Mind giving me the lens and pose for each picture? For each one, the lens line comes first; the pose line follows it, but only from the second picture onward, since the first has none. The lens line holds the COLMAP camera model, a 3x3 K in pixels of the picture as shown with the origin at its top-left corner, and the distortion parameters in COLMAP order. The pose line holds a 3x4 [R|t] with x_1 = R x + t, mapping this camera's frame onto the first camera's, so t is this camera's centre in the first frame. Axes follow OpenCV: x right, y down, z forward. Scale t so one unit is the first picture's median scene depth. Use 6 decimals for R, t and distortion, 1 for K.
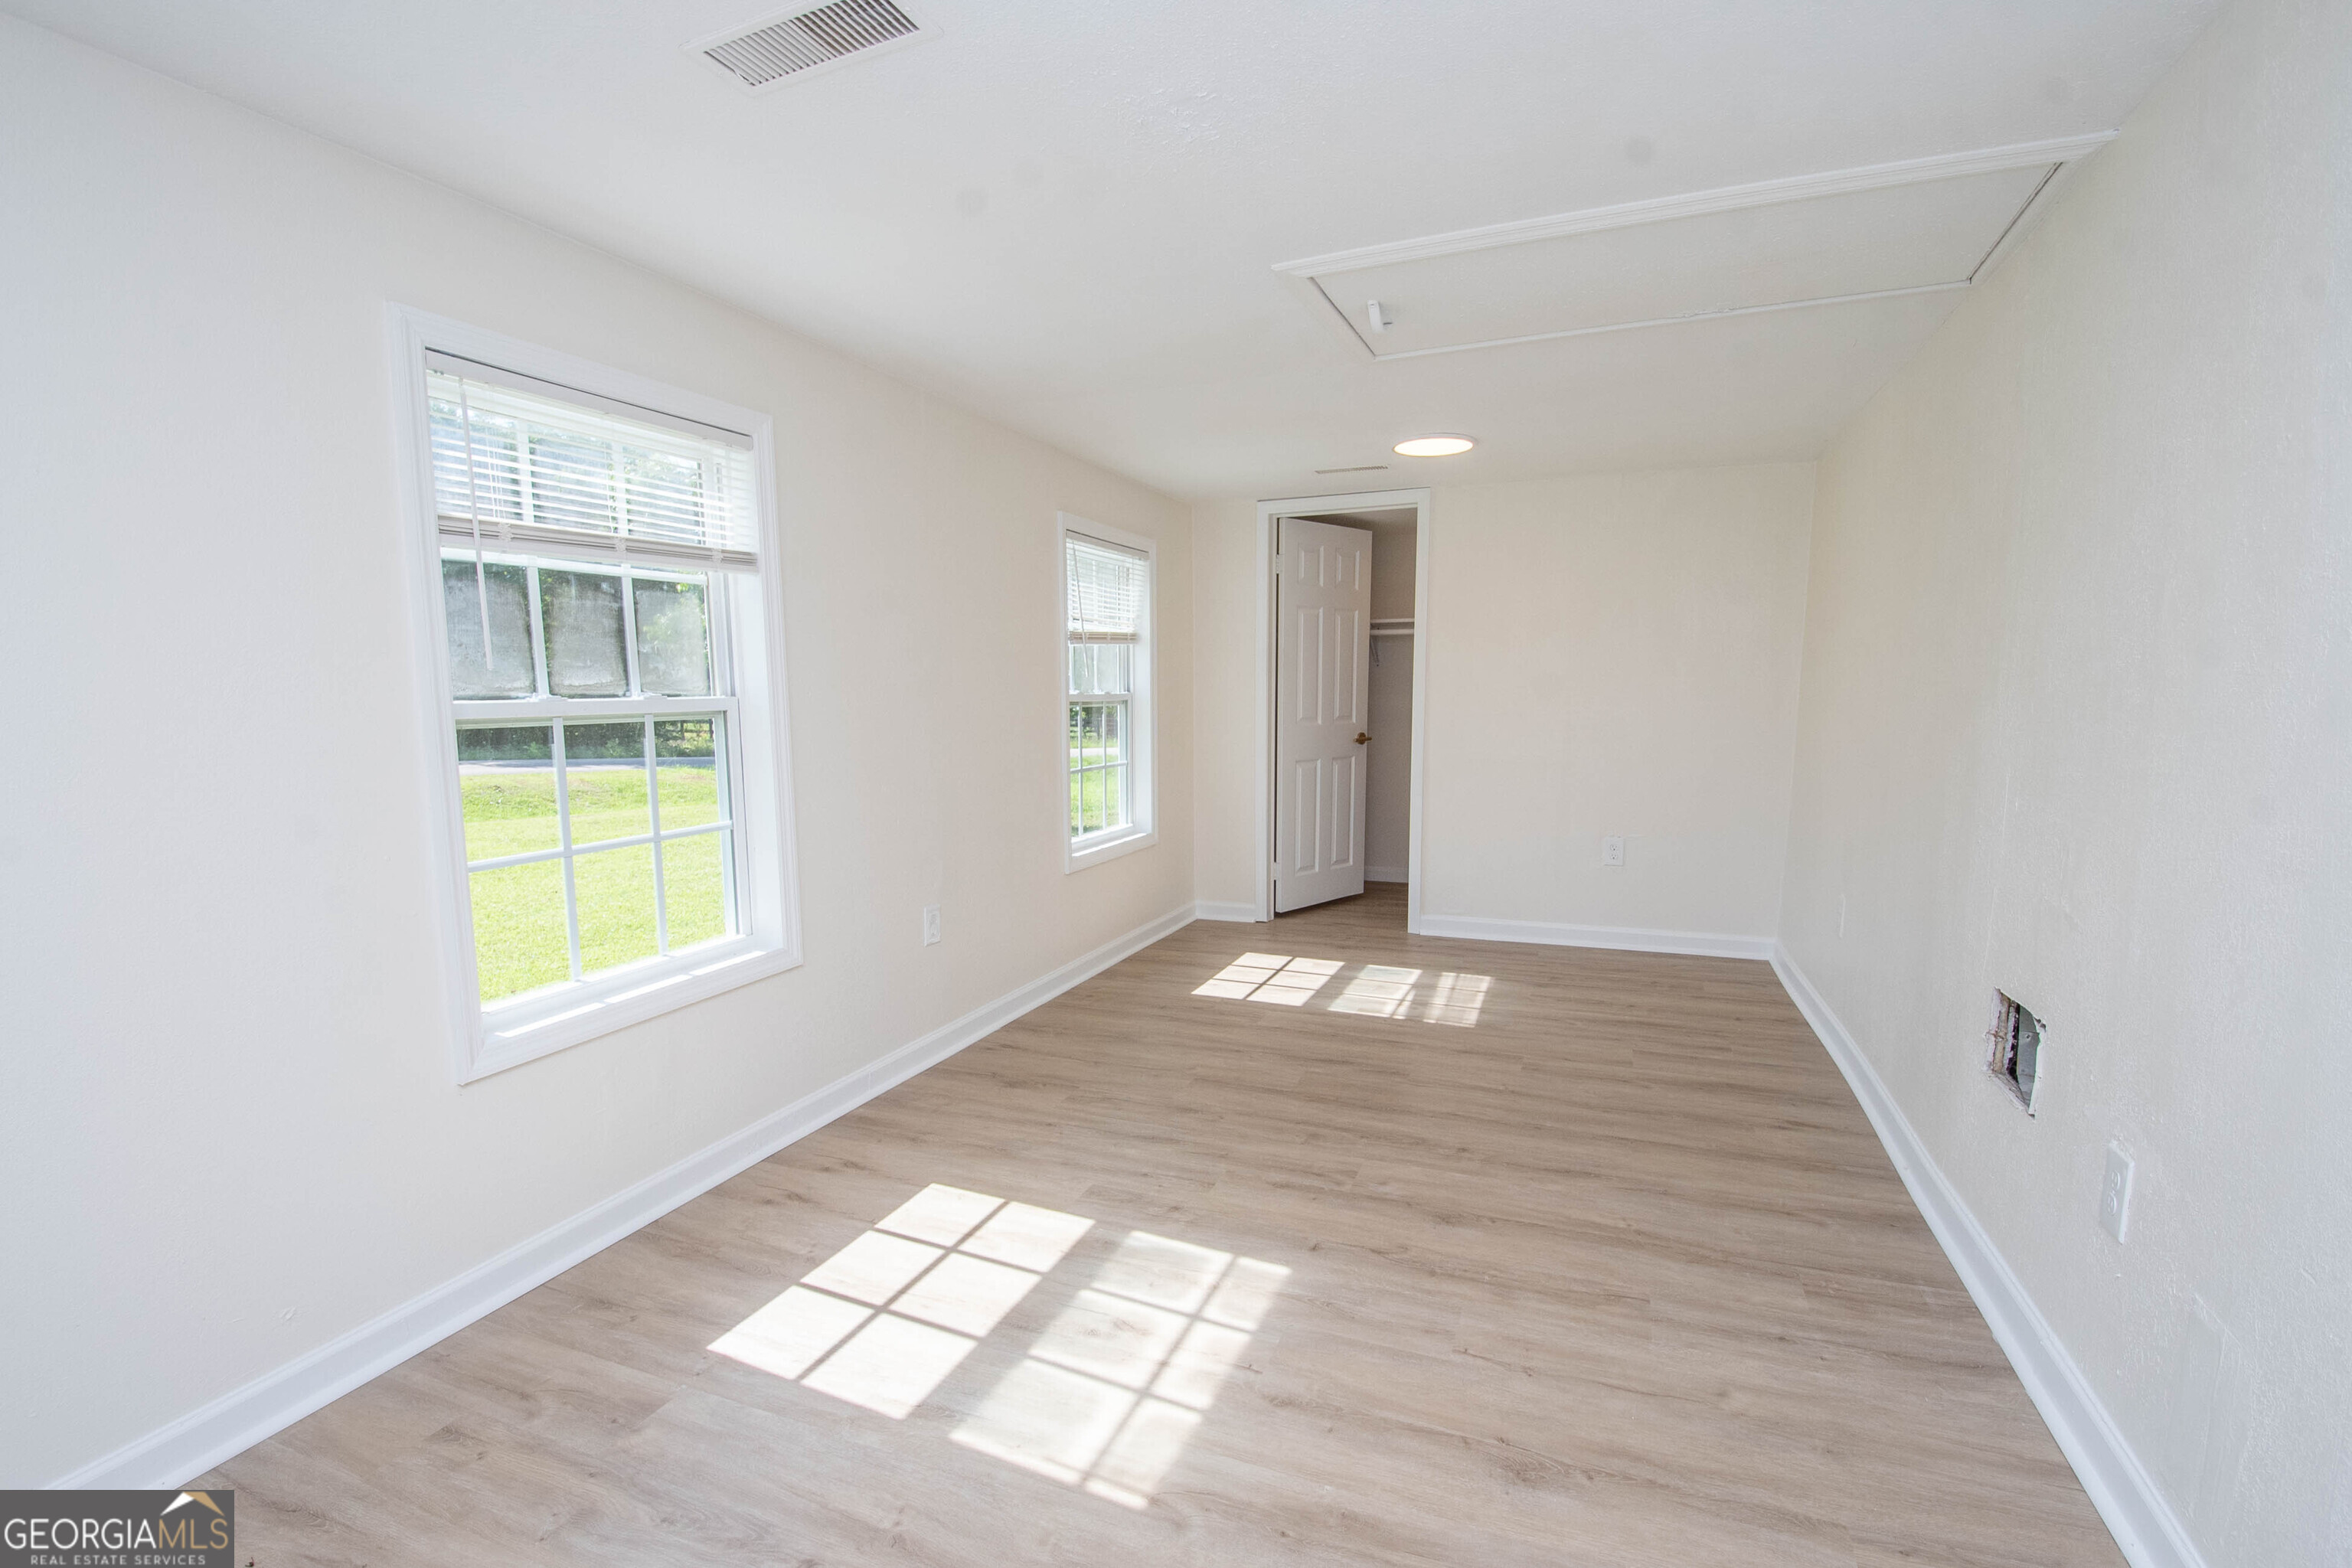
lens RADIAL K [[1068.2, 0, 1179.0], [0, 1068.2, 820.8], [0, 0, 1]] dist [0.018212, -0.028312]
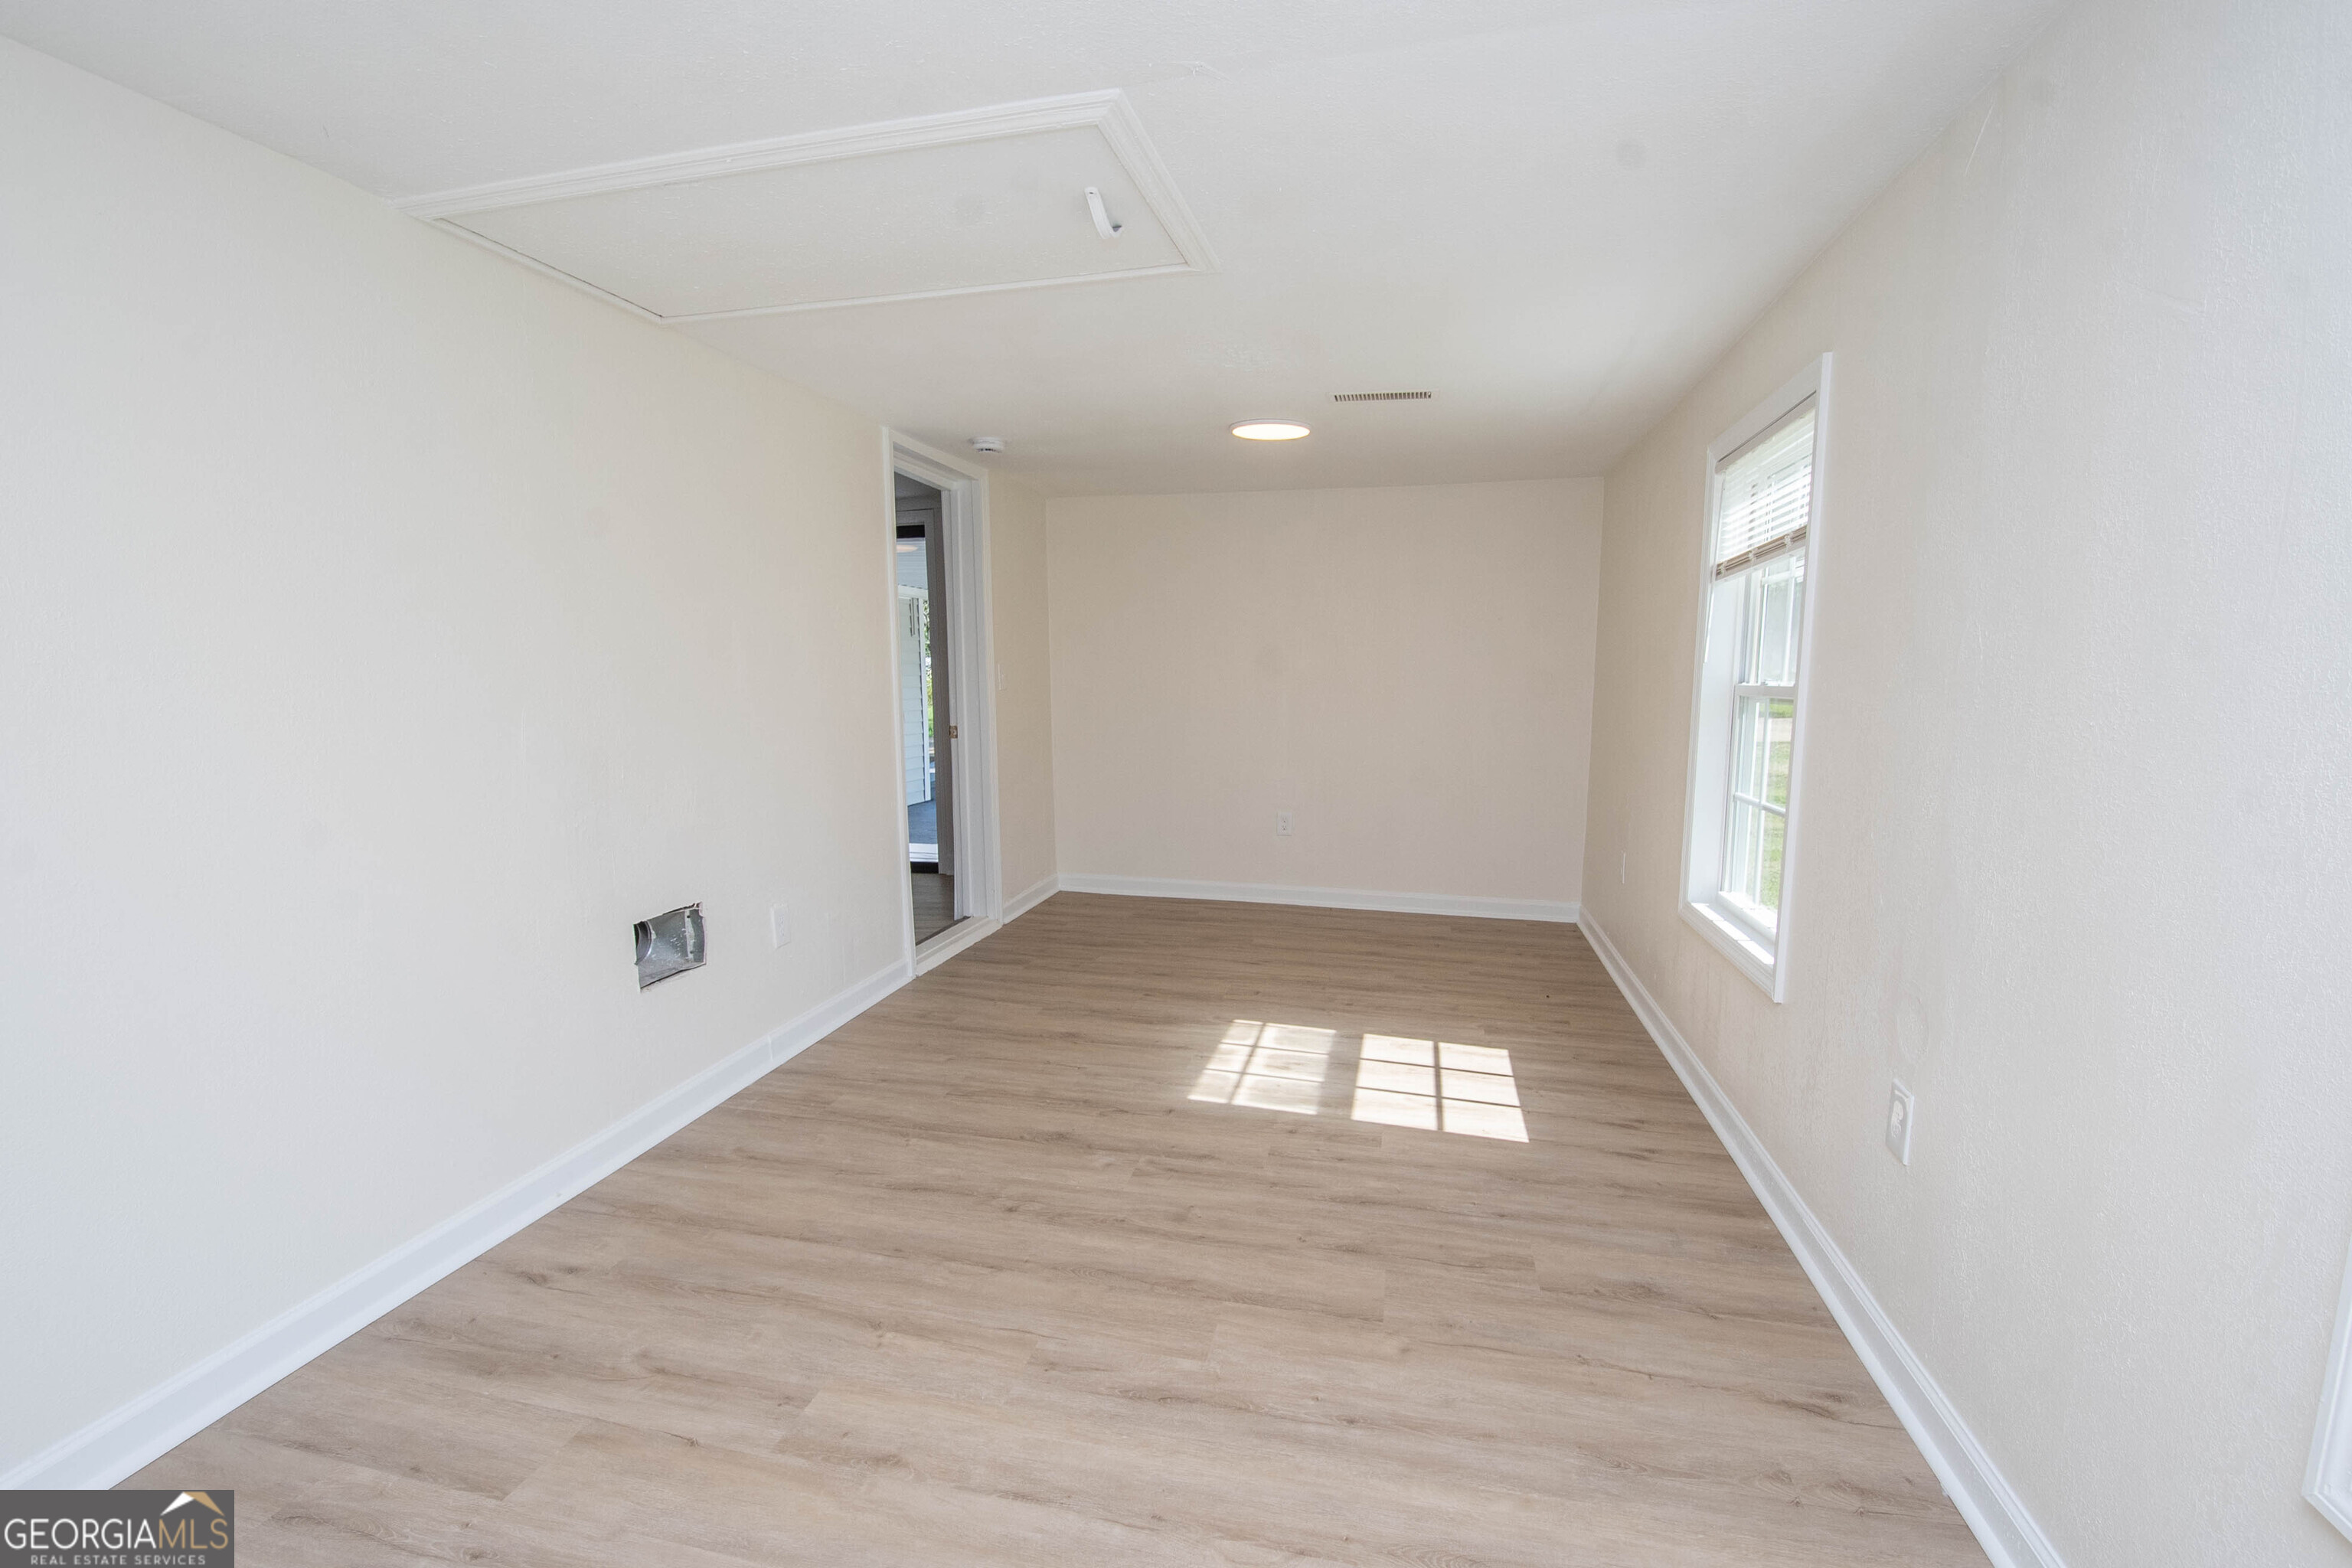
lens RADIAL K [[1068.2, 0, 1179.0], [0, 1068.2, 820.8], [0, 0, 1]] dist [0.018212, -0.028312]
pose [[-0.986358, 0.029747, -0.161902, 0.305754], [-0.013906, 0.964963, 0.262018, -0.271771], [0.164024, 0.260695, -0.951385, 2.068462]]
